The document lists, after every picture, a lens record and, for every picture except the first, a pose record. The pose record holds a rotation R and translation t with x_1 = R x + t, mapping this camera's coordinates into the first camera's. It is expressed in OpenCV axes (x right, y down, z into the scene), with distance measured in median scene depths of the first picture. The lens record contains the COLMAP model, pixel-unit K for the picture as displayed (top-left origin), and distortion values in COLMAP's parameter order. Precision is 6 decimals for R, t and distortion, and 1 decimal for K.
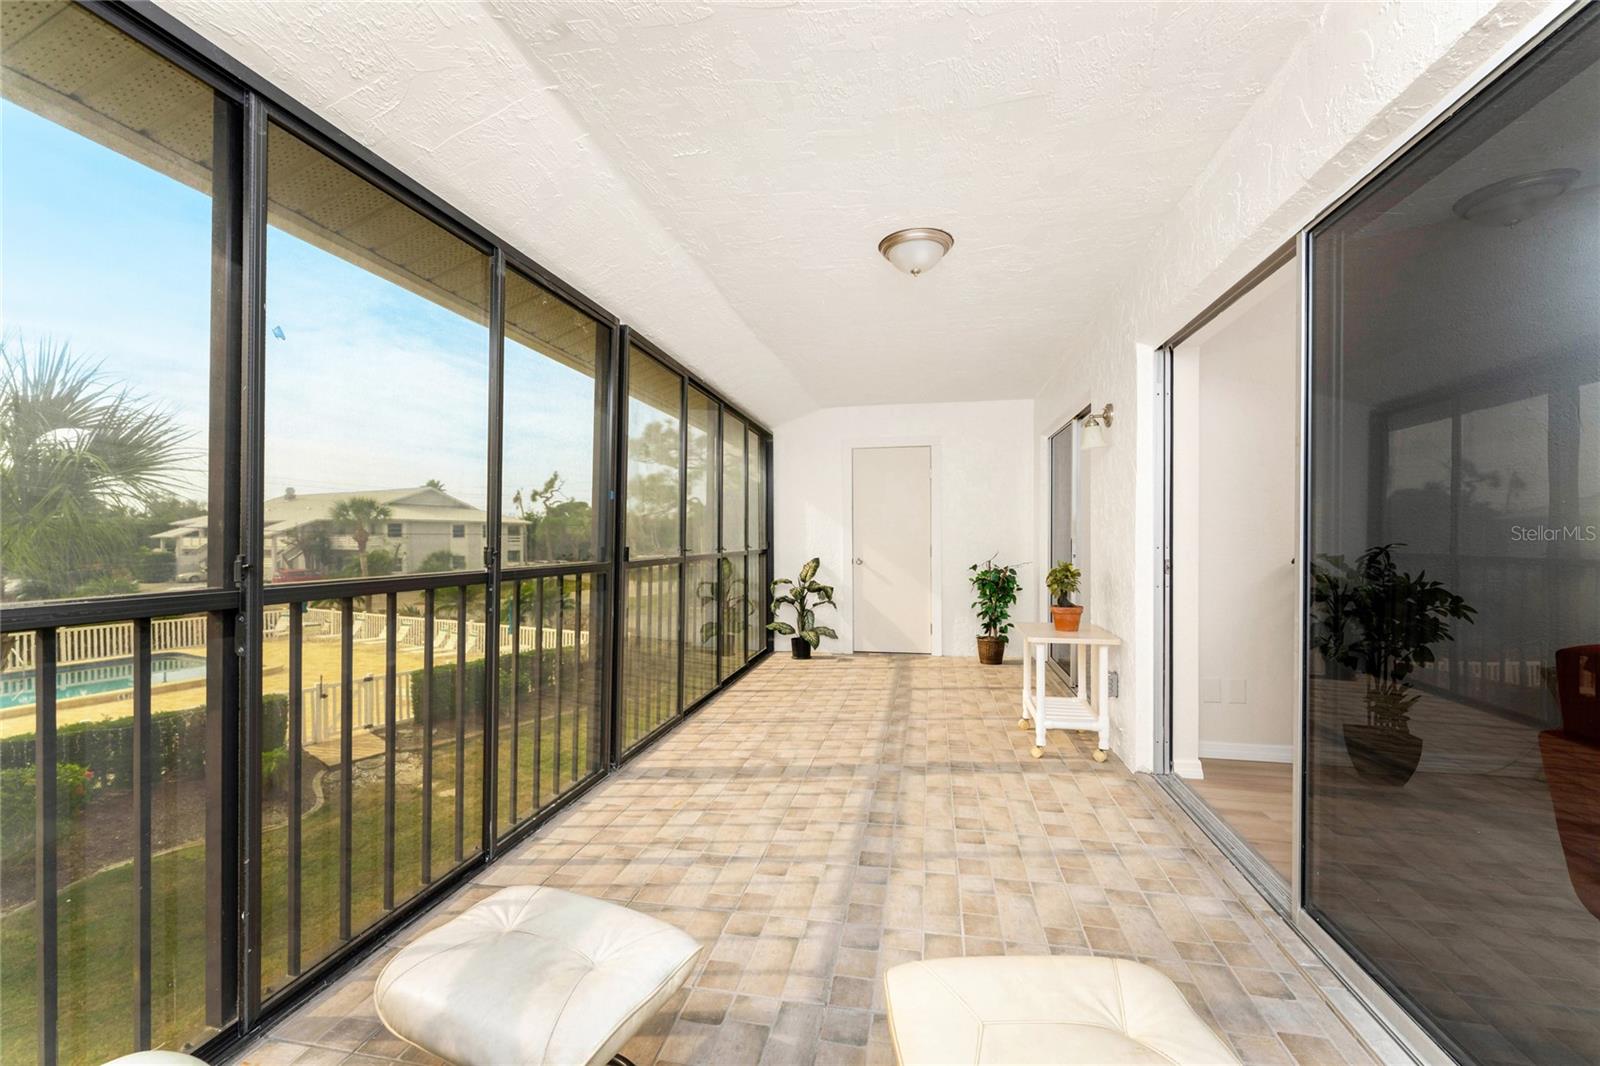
lens RADIAL K [[659.0, 0, 800.0], [0, 659.0, 533.0], [0, 0, 1]] dist [0.000844, -0.000202]
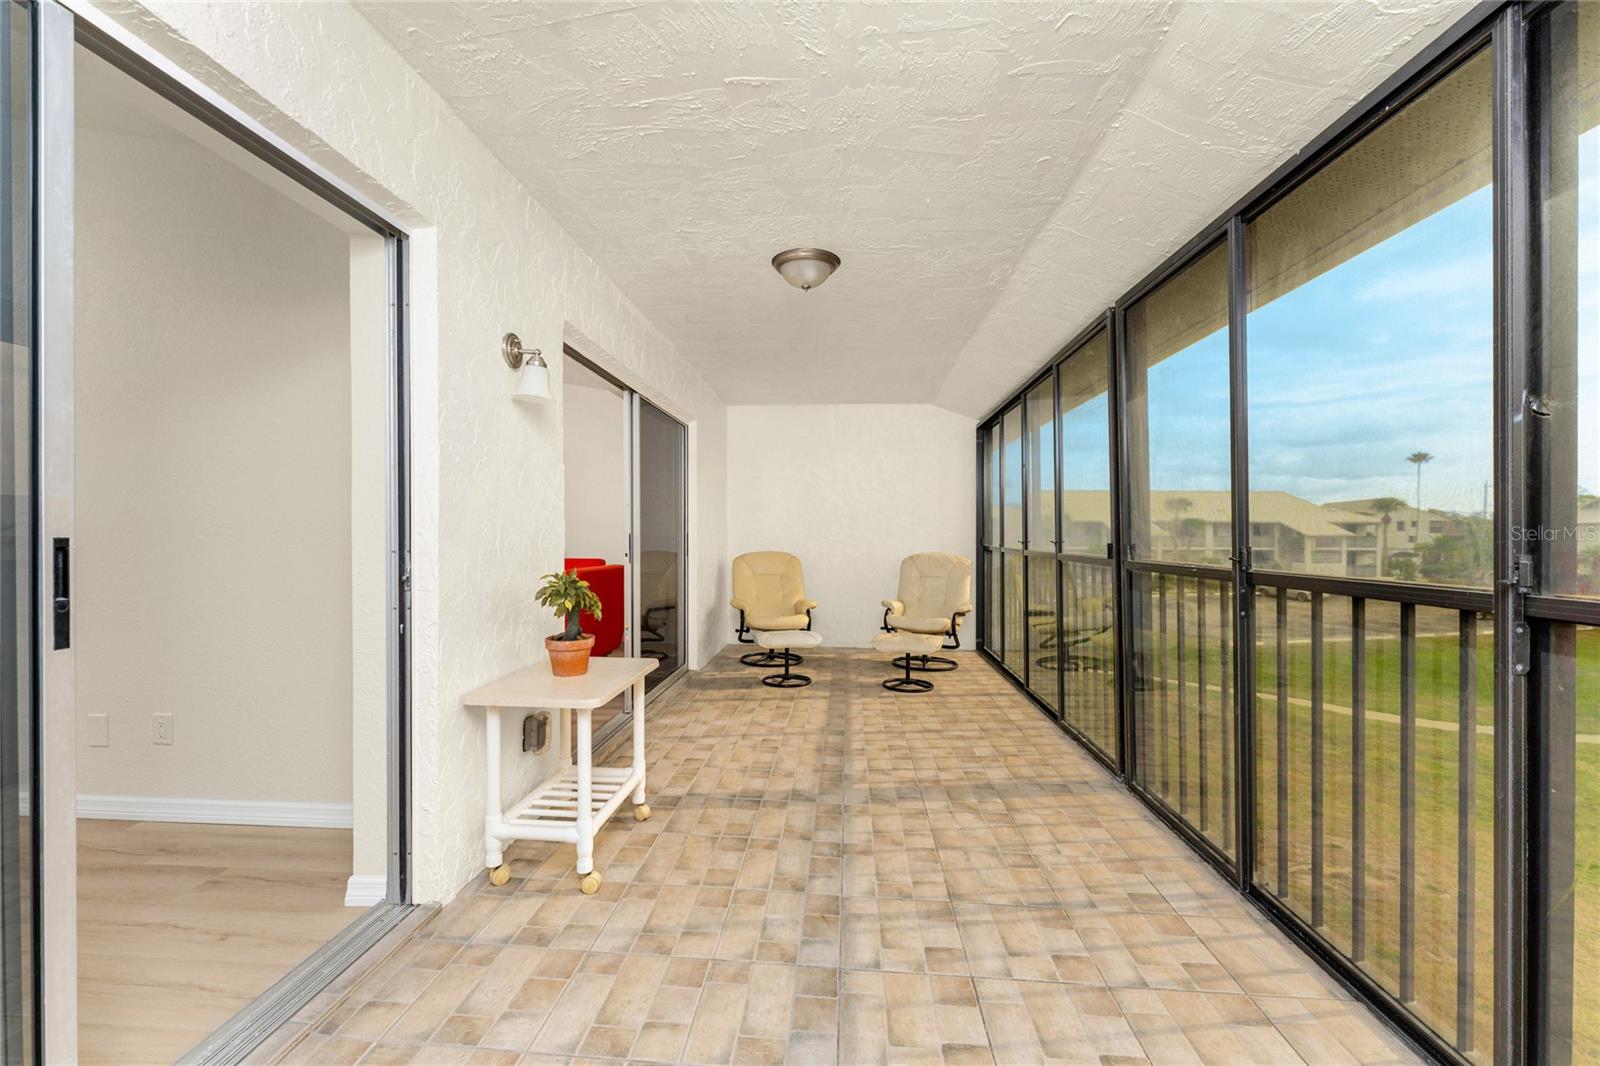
lens RADIAL K [[659.0, 0, 800.0], [0, 659.0, 533.0], [0, 0, 1]] dist [0.000844, -0.000202]
pose [[-0.992244, -0.001422, -0.124296, 0.298556], [-0.000764, 0.999985, -0.005337, 0.012558], [0.124302, -0.005201, -0.992231, 1.942945]]
